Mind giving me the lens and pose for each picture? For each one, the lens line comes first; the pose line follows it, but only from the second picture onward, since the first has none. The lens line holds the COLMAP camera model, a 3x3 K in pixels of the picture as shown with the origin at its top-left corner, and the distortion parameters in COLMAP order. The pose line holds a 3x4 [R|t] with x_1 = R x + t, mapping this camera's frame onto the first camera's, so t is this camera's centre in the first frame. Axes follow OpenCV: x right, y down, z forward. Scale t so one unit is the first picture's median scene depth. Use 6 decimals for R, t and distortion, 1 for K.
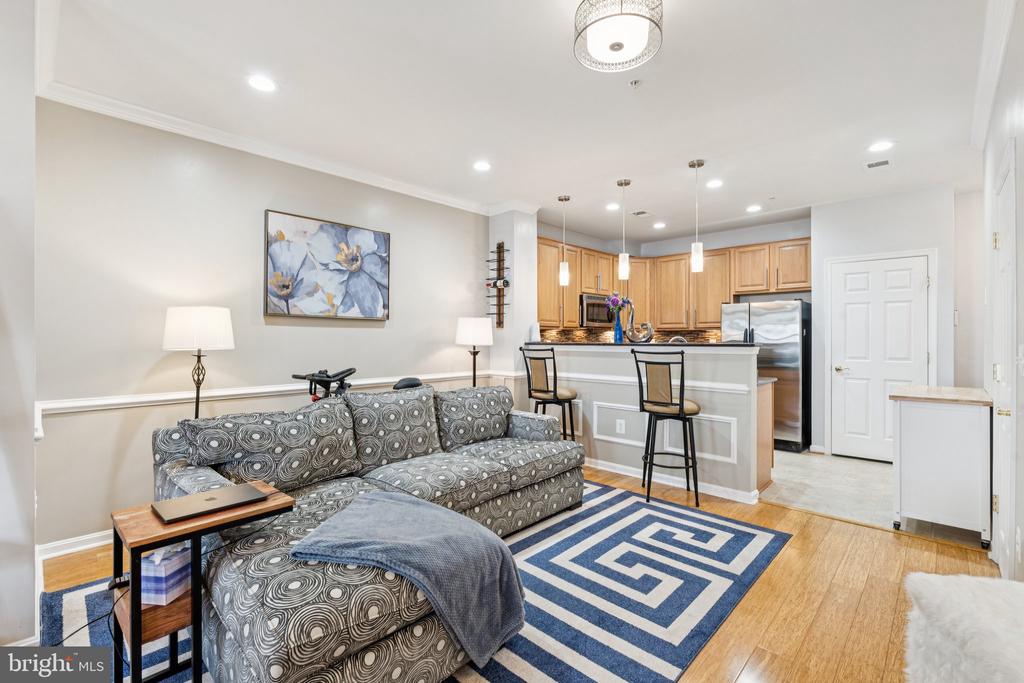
lens RADIAL K [[463.3, 0, 504.9], [0, 463.3, 339.5], [0, 0, 1]] dist [-0.004842, -0.000487]
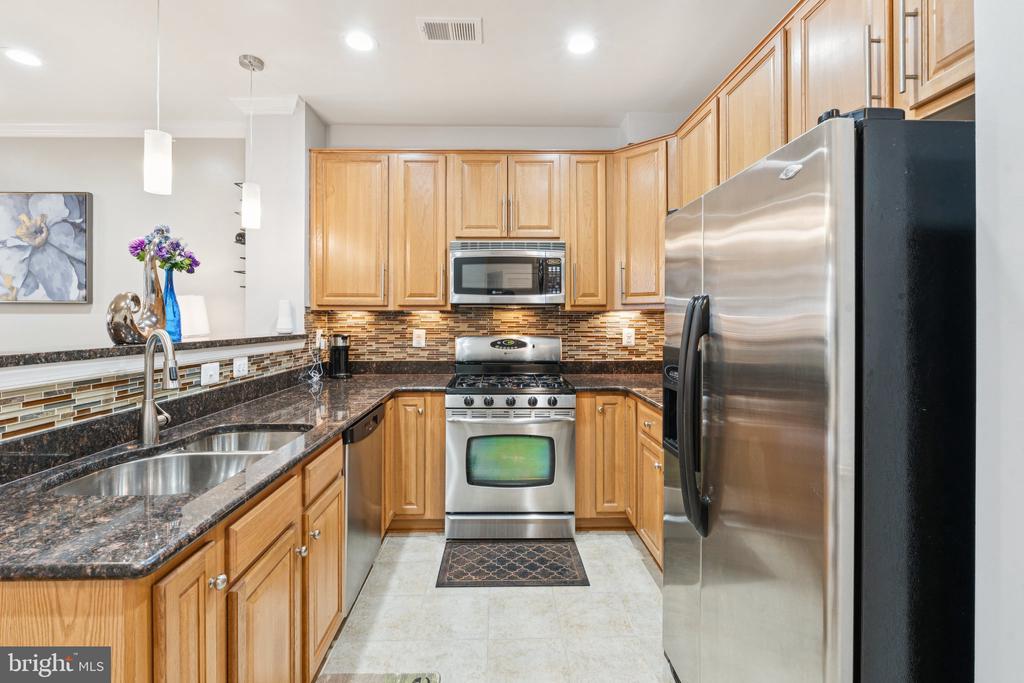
lens RADIAL K [[463.3, 0, 502.7], [0, 463.3, 319.3], [0, 0, 1]] dist [-0.004842, -0.000487]
pose [[0.705181, -0.001013, -0.709027, 0.810508], [-0.001831, 0.999993, -0.003251, -0.013781], [0.709025, 0.003591, 0.705174, 0.962488]]
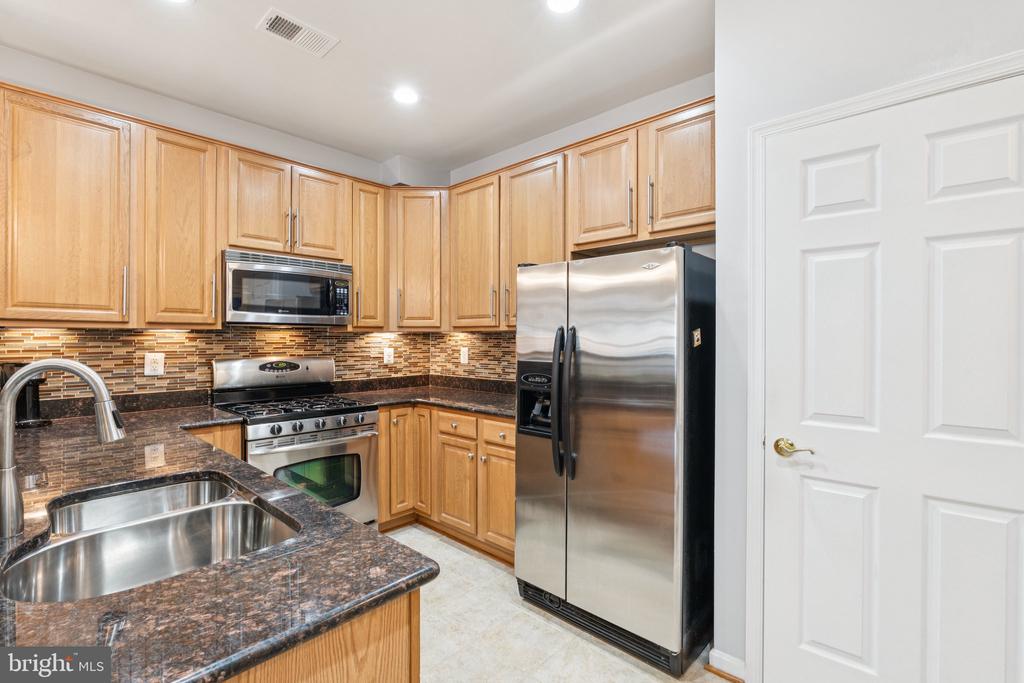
lens RADIAL K [[463.3, 0, 513.9], [0, 463.3, 340.3], [0, 0, 1]] dist [-0.004842, -0.000487]
pose [[0.999955, 0.002416, 0.009222, 0.622560], [-0.002428, 0.999996, 0.001219, -0.017550], [-0.009219, -0.001241, 0.999957, 0.793072]]
